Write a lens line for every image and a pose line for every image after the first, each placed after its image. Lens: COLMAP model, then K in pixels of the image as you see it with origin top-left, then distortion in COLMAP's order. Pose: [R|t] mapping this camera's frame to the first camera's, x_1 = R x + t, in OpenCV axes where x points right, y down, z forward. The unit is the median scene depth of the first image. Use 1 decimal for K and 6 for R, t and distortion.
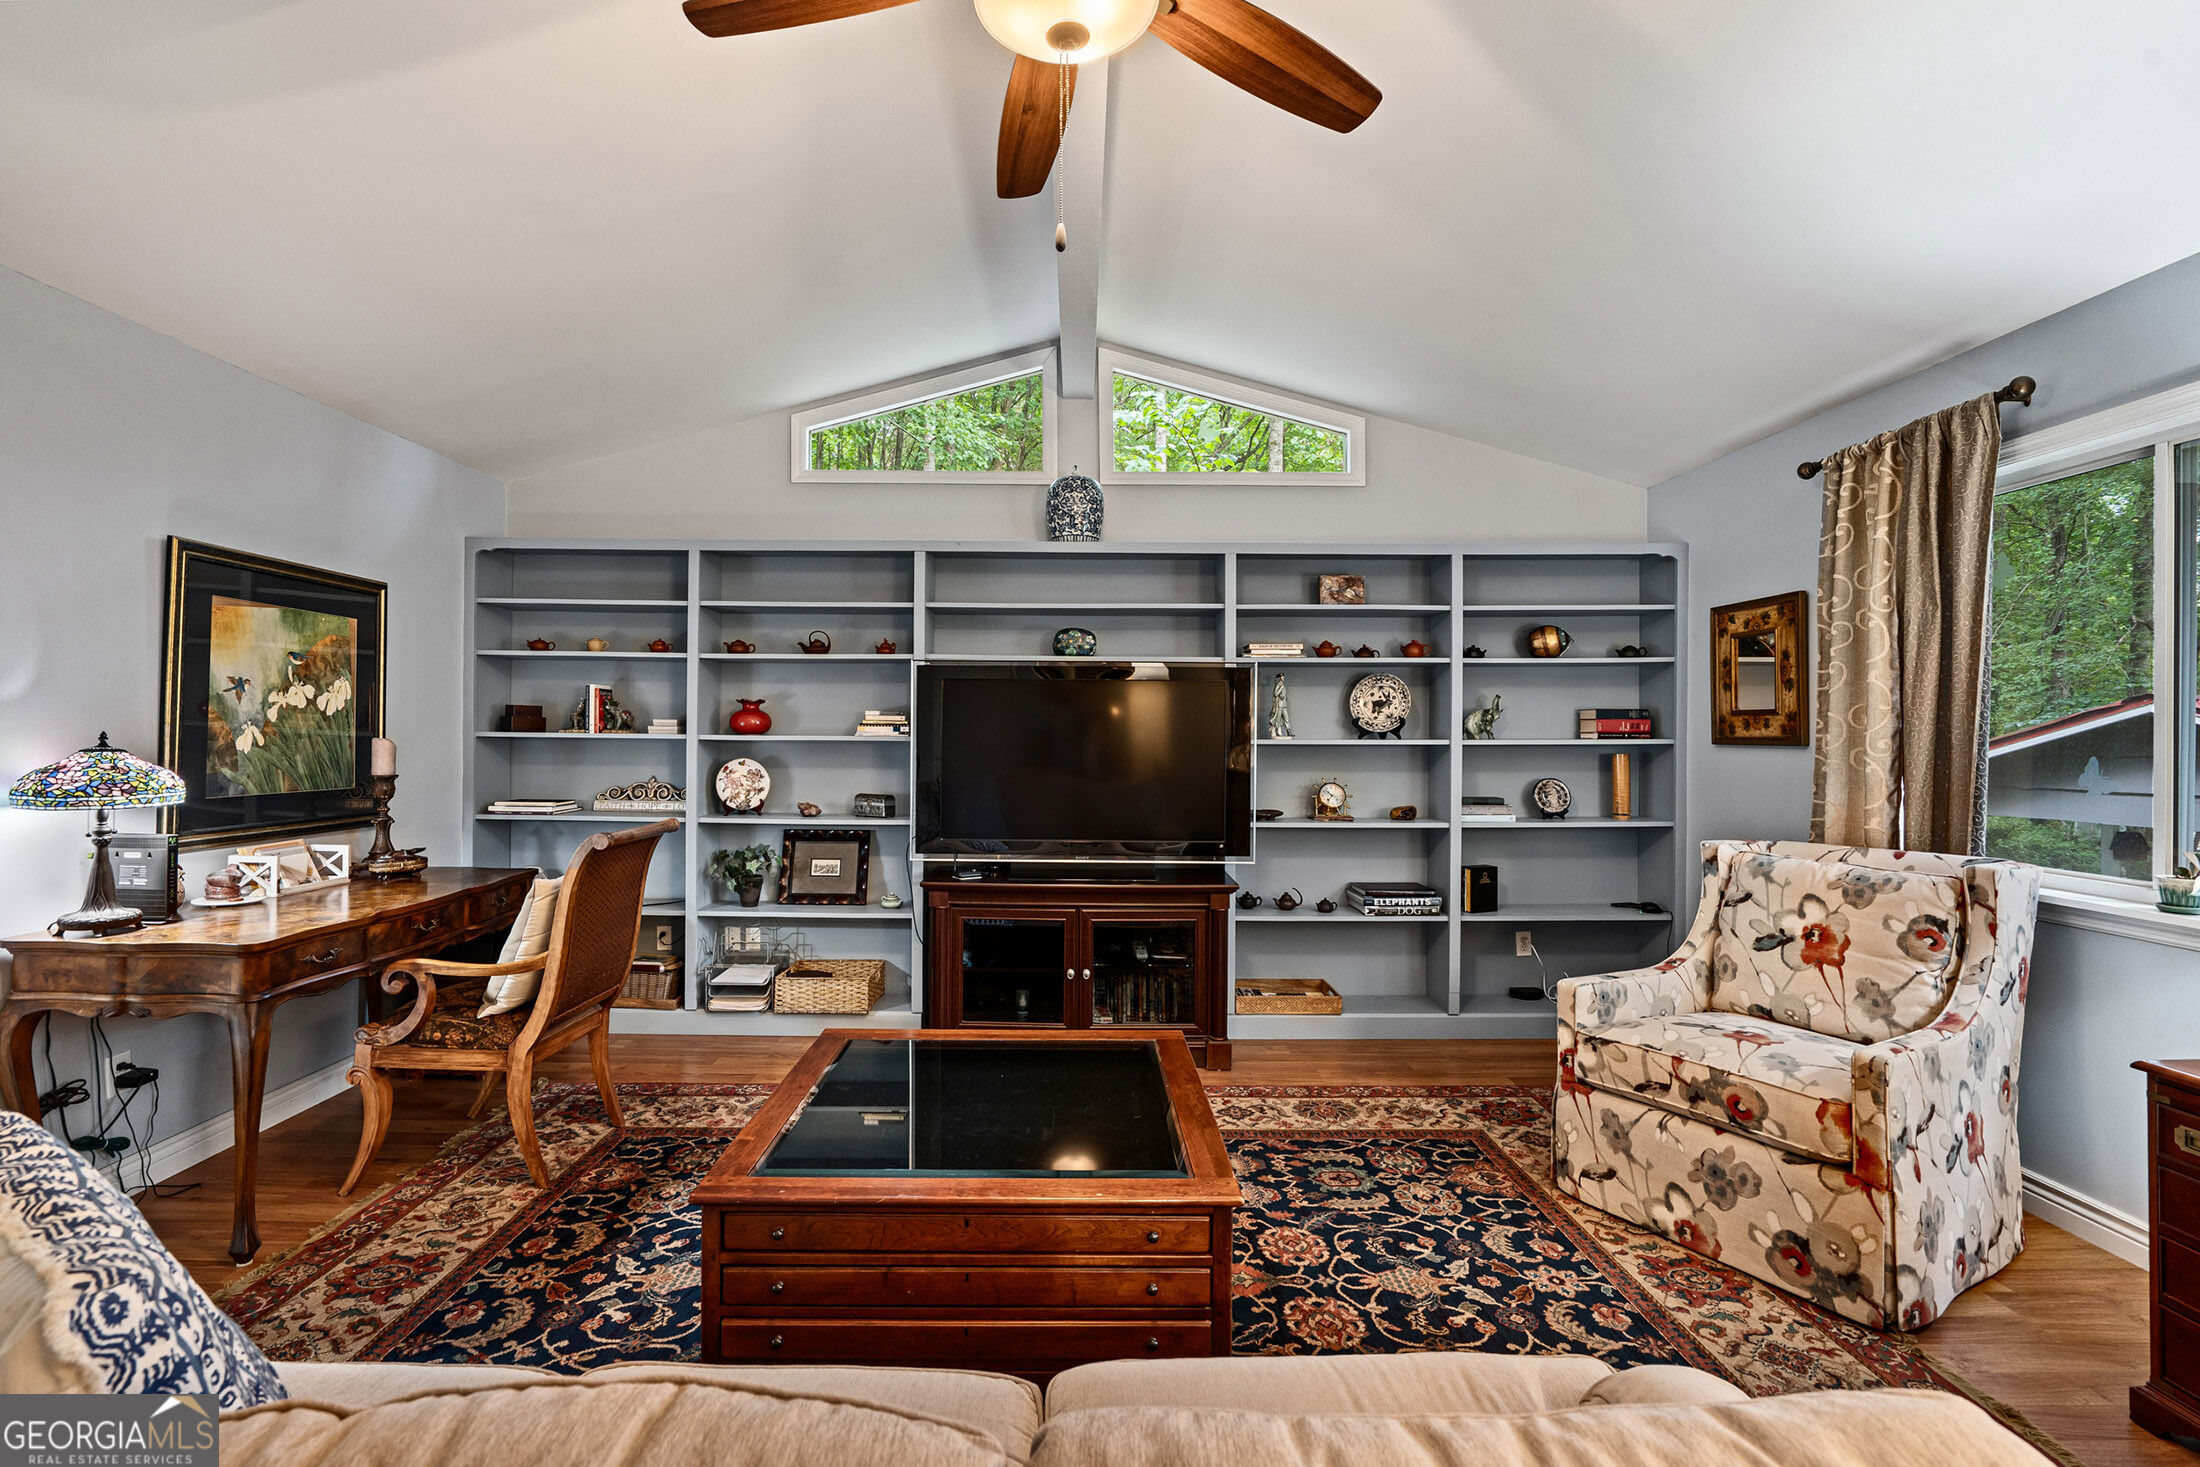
lens RADIAL K [[1004.8, 0, 1093.5], [0, 1004.8, 730.4], [0, 0, 1]] dist [-0.001783, 0.000769]
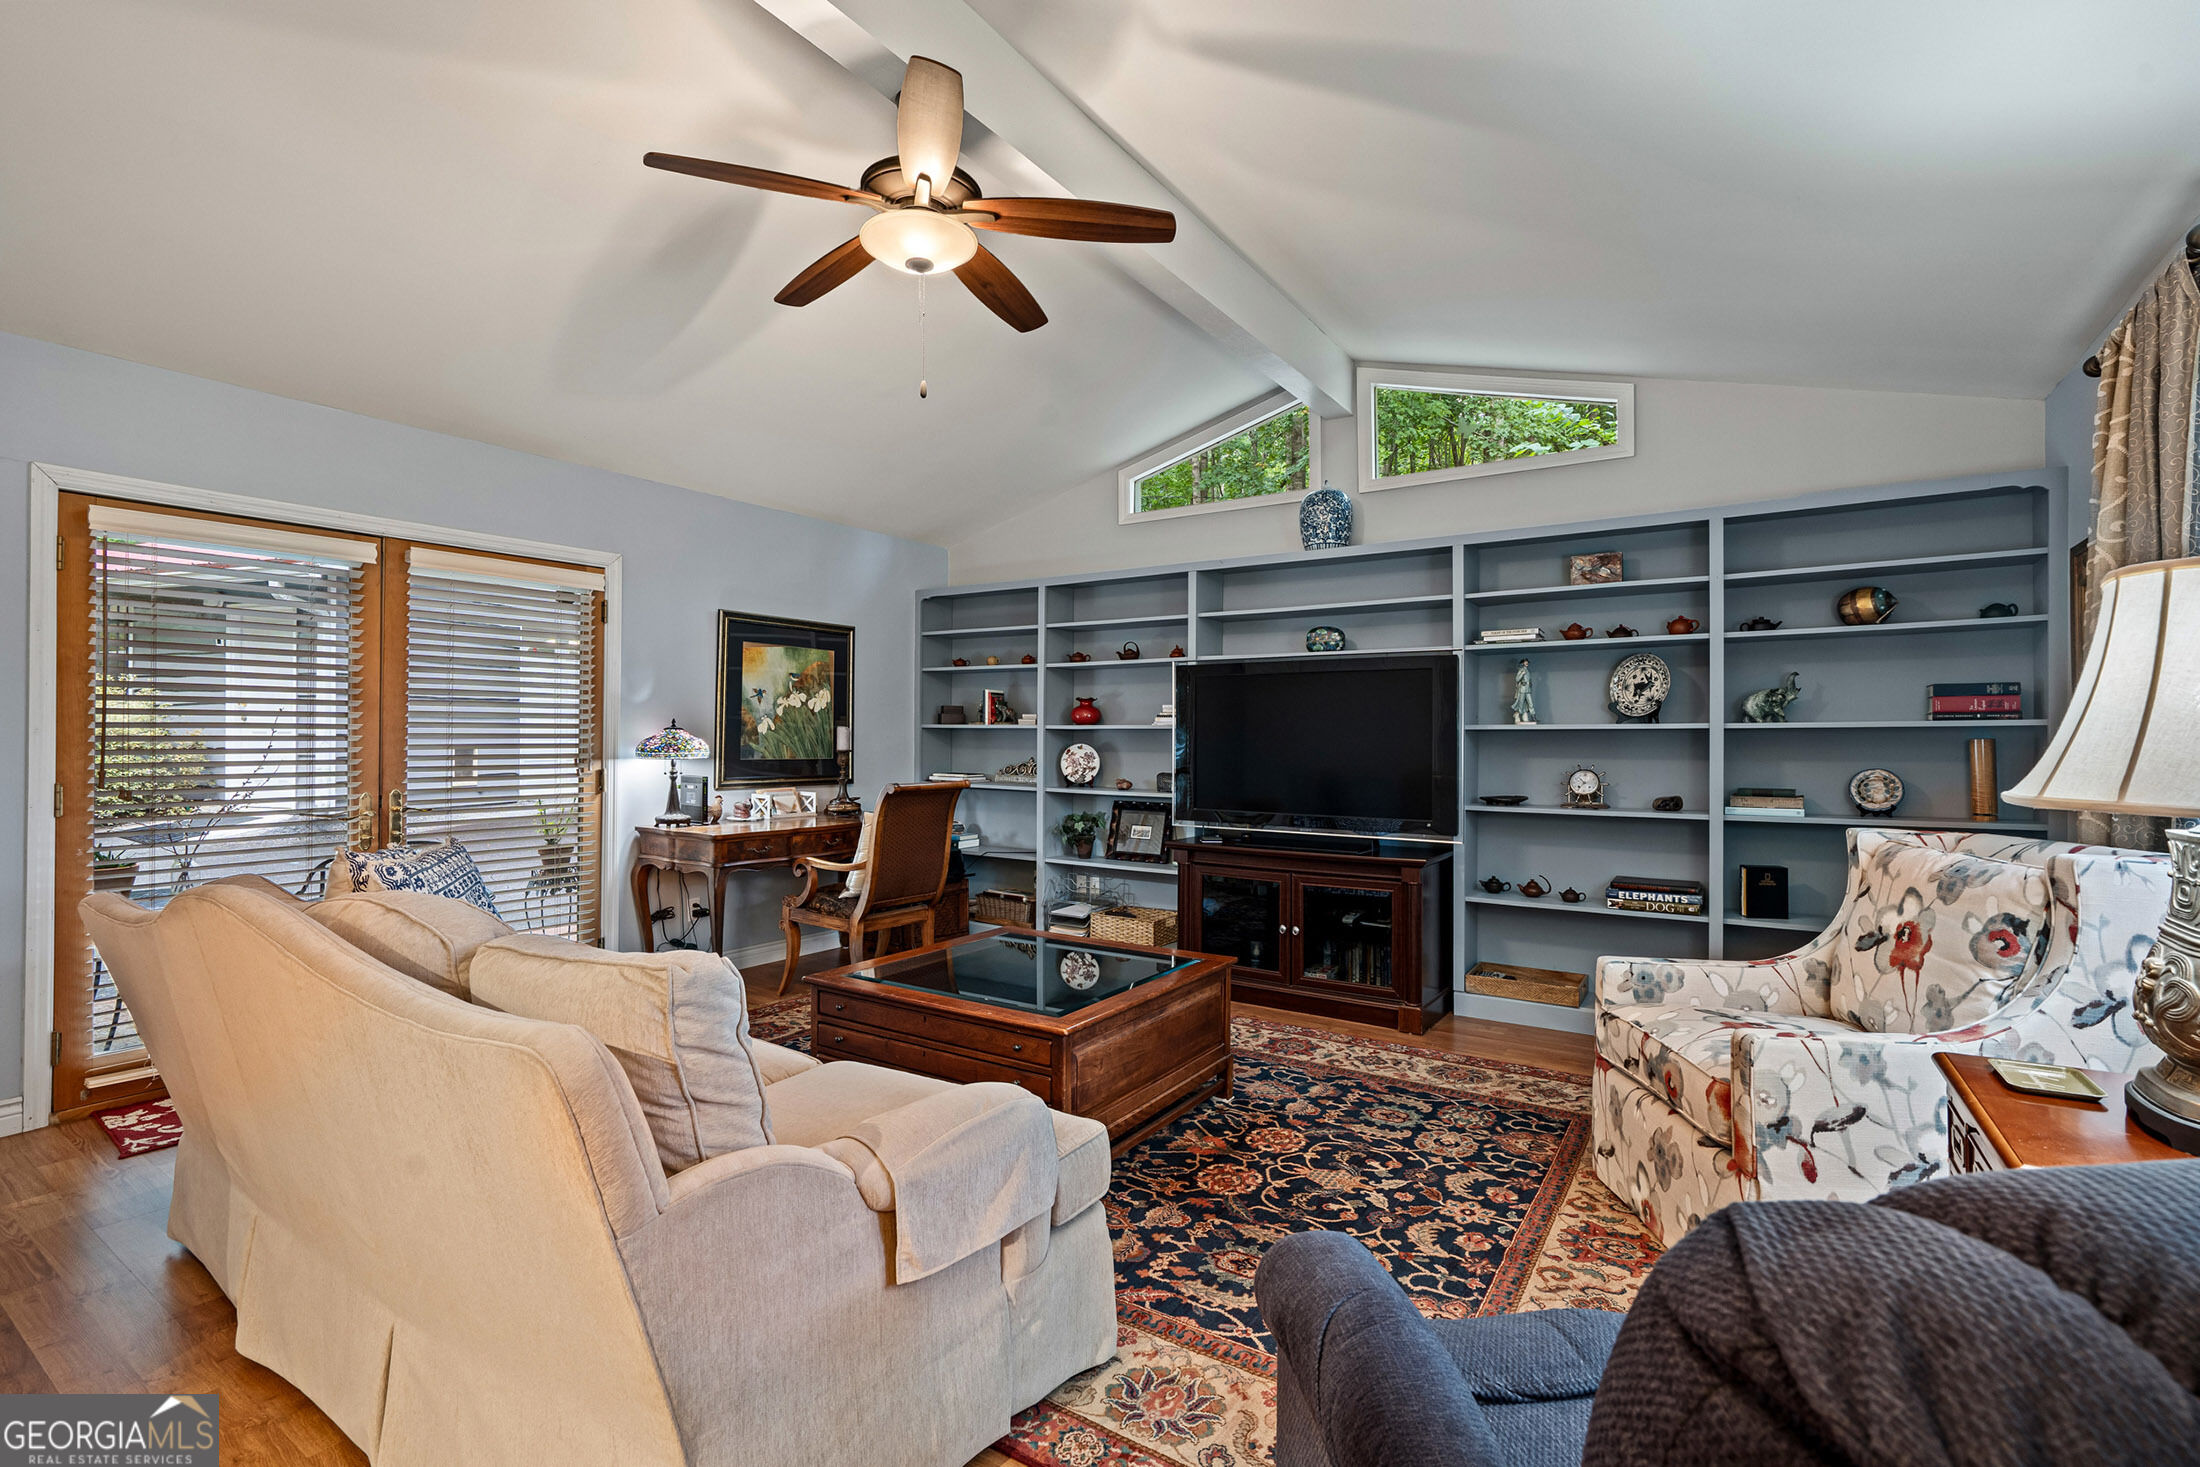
lens RADIAL K [[1004.8, 0, 1104.6], [0, 1004.8, 733.5], [0, 0, 1]] dist [-0.001783, 0.000769]
pose [[0.831357, -0.004861, -0.555718, 0.549348], [0.001154, 0.999975, -0.007021, 0.033331], [0.555738, 0.005196, 0.831341, -0.080682]]
